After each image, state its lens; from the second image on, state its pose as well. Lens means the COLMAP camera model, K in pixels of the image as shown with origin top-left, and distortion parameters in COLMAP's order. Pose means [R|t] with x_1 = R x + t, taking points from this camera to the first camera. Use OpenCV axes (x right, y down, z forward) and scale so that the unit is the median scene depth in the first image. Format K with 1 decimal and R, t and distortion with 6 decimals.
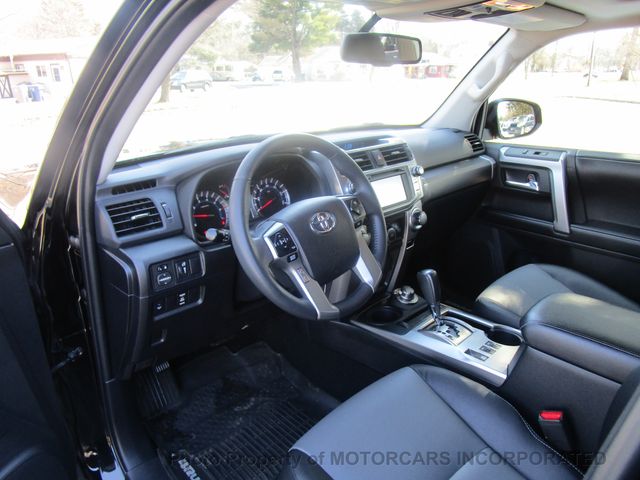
lens RADIAL K [[459.7, 0, 316.5], [0, 459.7, 235.9], [0, 0, 1]] dist [-0.031816, 0.007014]
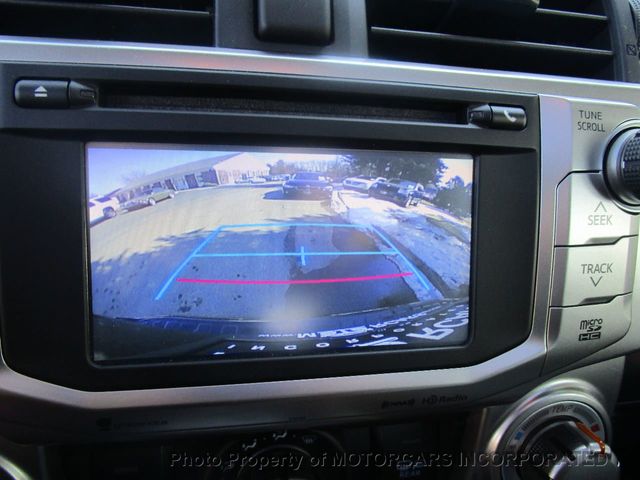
lens RADIAL K [[459.7, 0, 320.8], [0, 459.7, 237.3], [0, 0, 1]] dist [-0.031816, 0.007014]
pose [[0.829141, 0.305659, -0.468078, 0.177440], [-0.272925, 0.952050, 0.138245, -0.095833], [0.487890, 0.013125, 0.872806, 0.710609]]
